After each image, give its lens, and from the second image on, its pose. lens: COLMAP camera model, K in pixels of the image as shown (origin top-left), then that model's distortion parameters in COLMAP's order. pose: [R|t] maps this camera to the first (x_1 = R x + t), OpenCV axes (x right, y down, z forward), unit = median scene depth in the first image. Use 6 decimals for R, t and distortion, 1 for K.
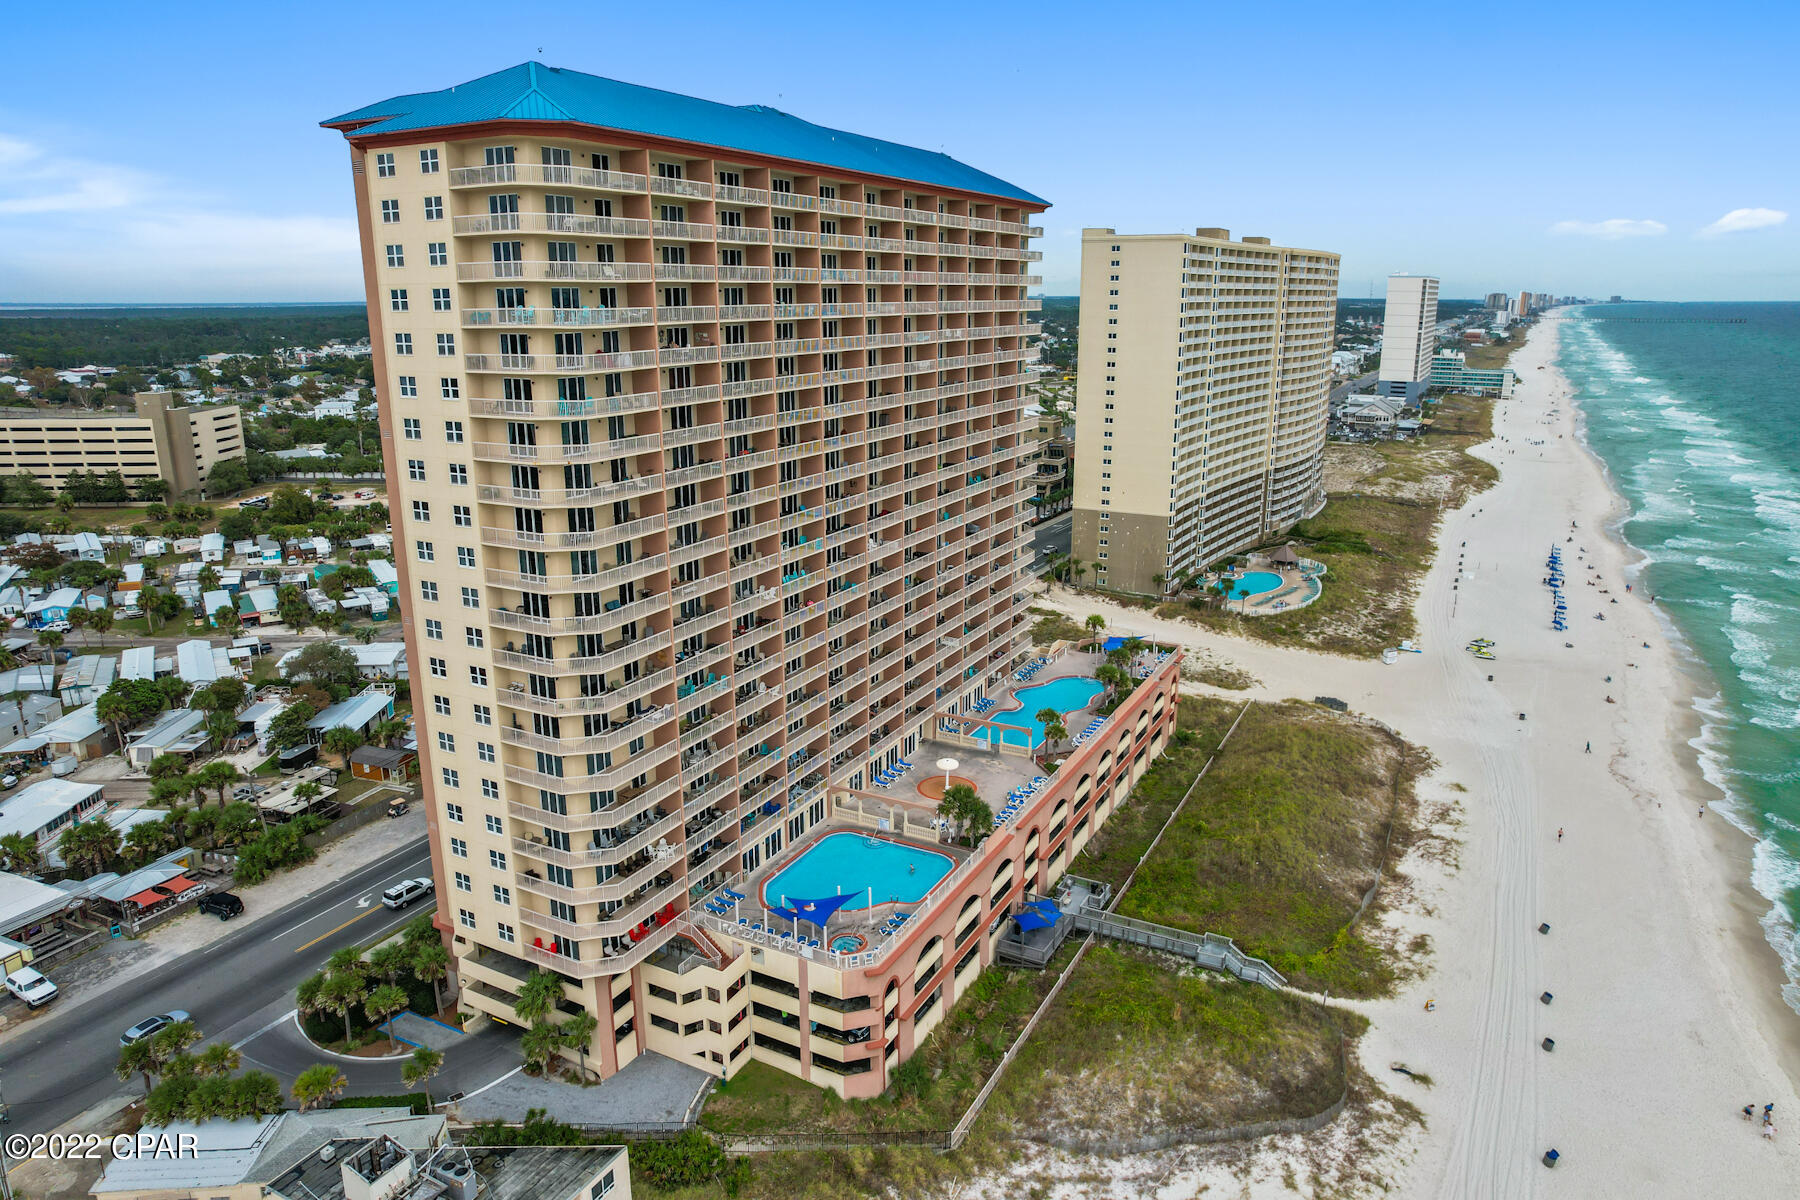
lens RADIAL K [[1152.0, 0, 903.0], [0, 1152.0, 595.5], [0, 0, 1]] dist [-0.070595, 0.062452]
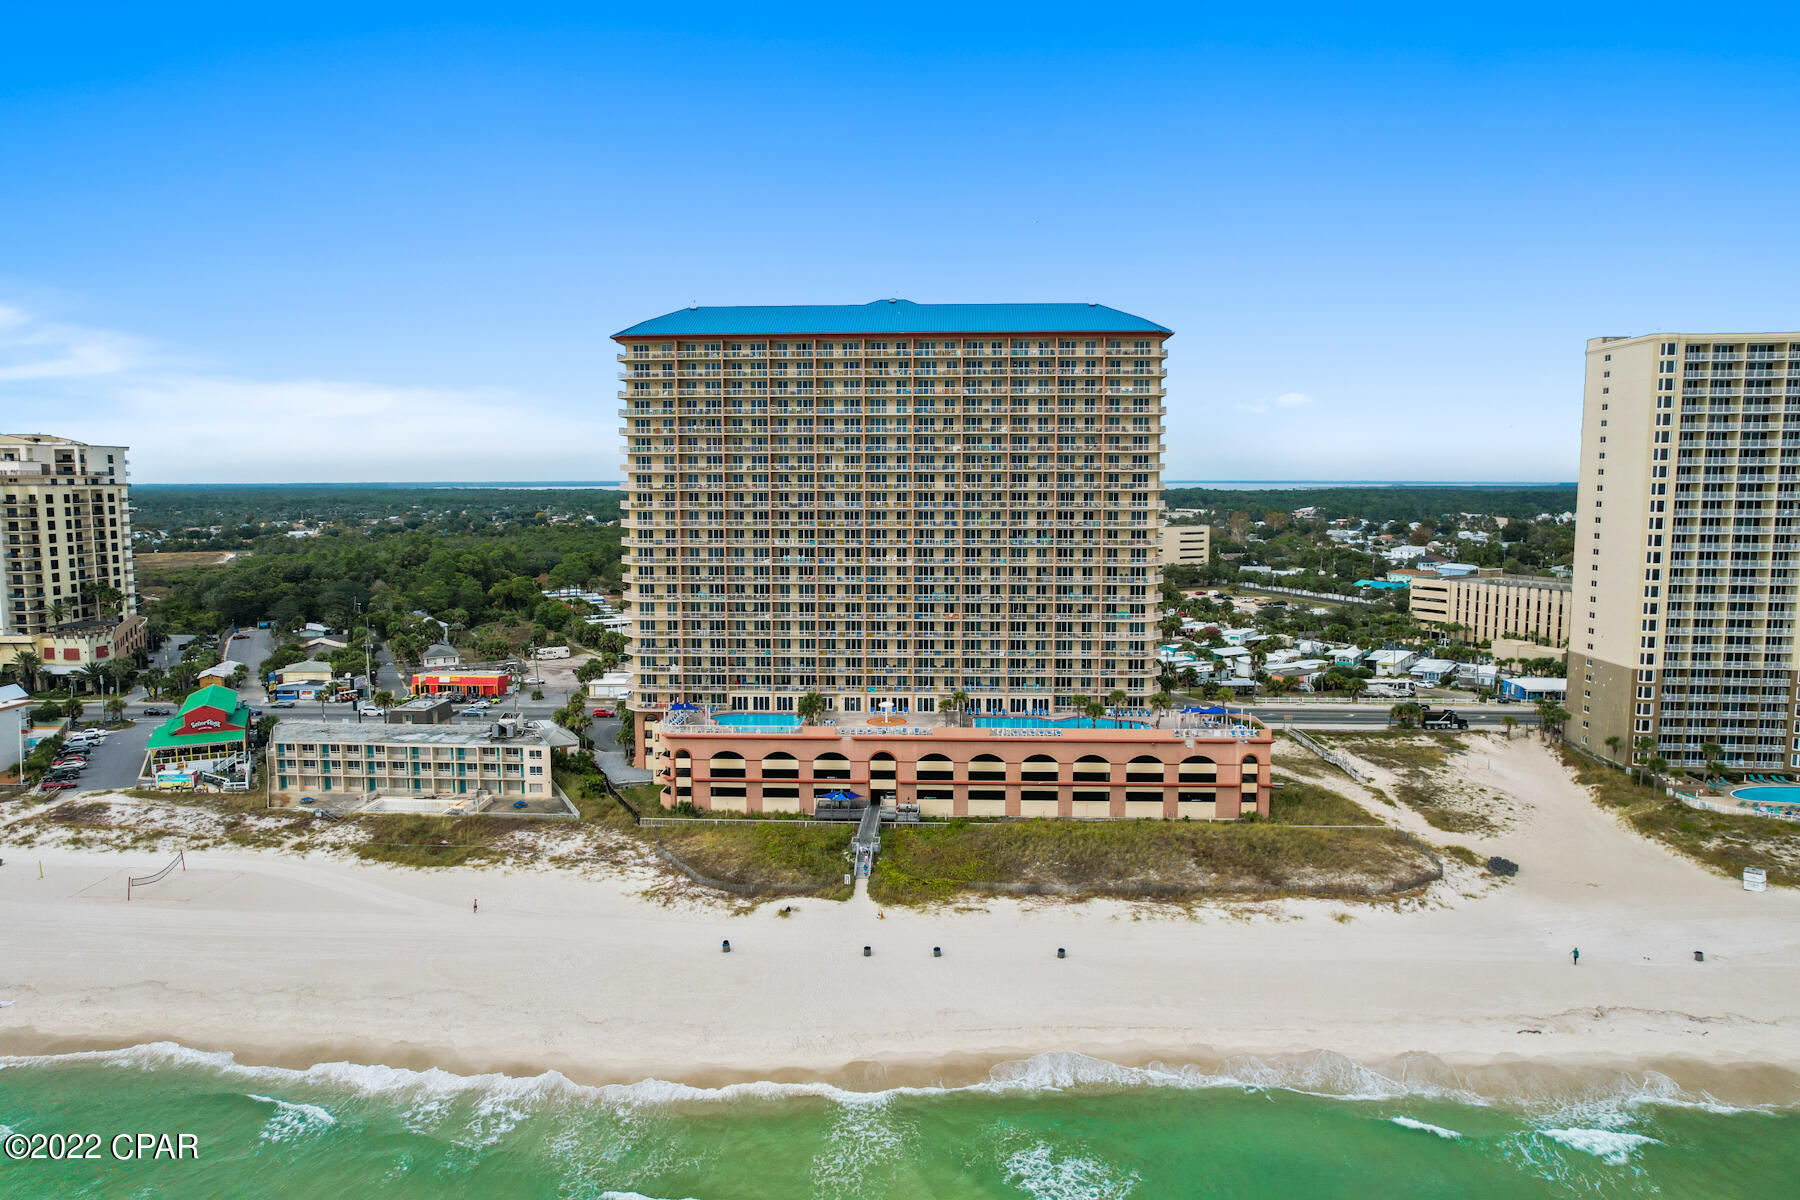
lens RADIAL K [[1152.0, 0, 903.0], [0, 1152.0, 595.5], [0, 0, 1]] dist [-0.070595, 0.062452]
pose [[0.426766, 0.092835, -0.899585, 1.332966], [-0.231003, 0.972910, -0.009187, 0.015855], [0.874362, 0.211728, 0.436650, 0.319240]]
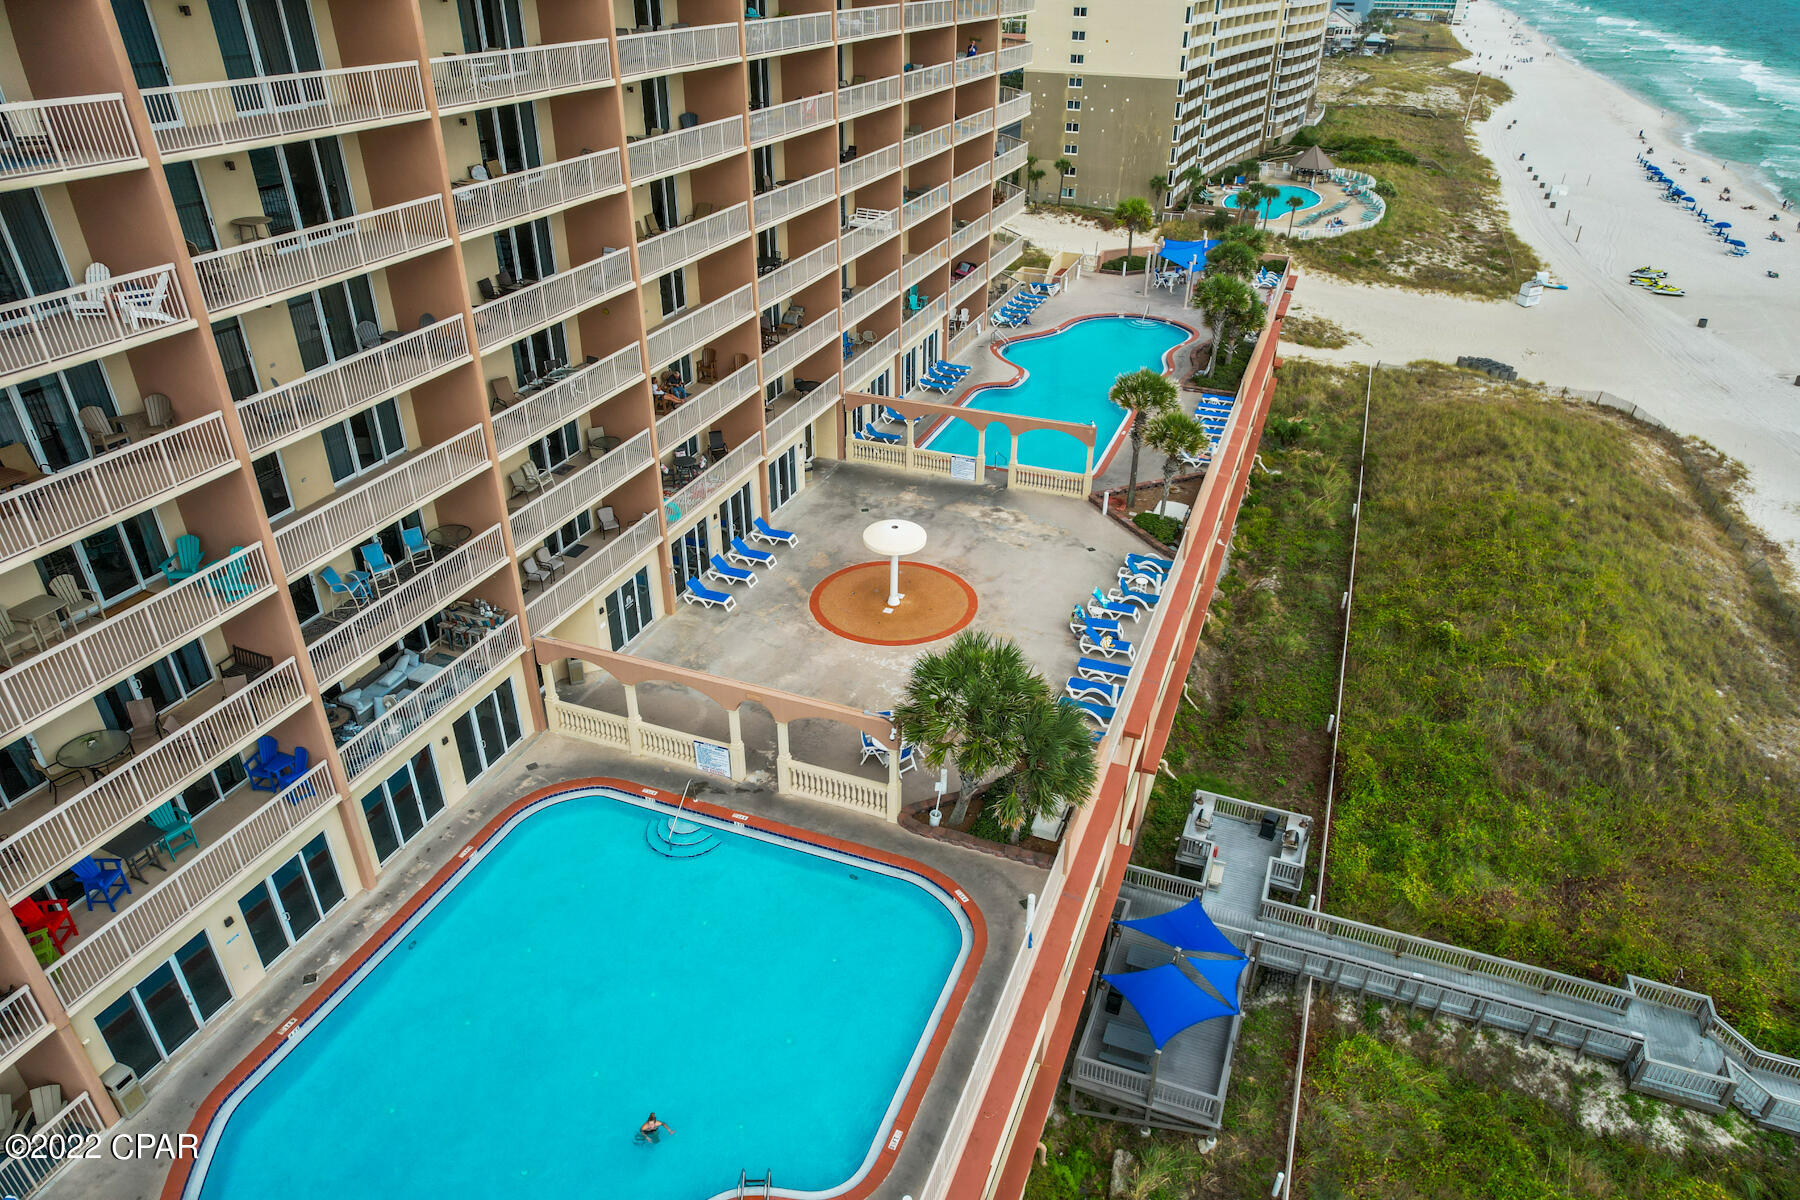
lens RADIAL K [[1152.0, 0, 903.0], [0, 1152.0, 595.5], [0, 0, 1]] dist [-0.070595, 0.062452]
pose [[0.993148, -0.051940, 0.104690, 0.003610], [0.022977, 0.965105, 0.260852, 0.070033], [-0.114586, -0.256659, 0.959686, 0.634594]]
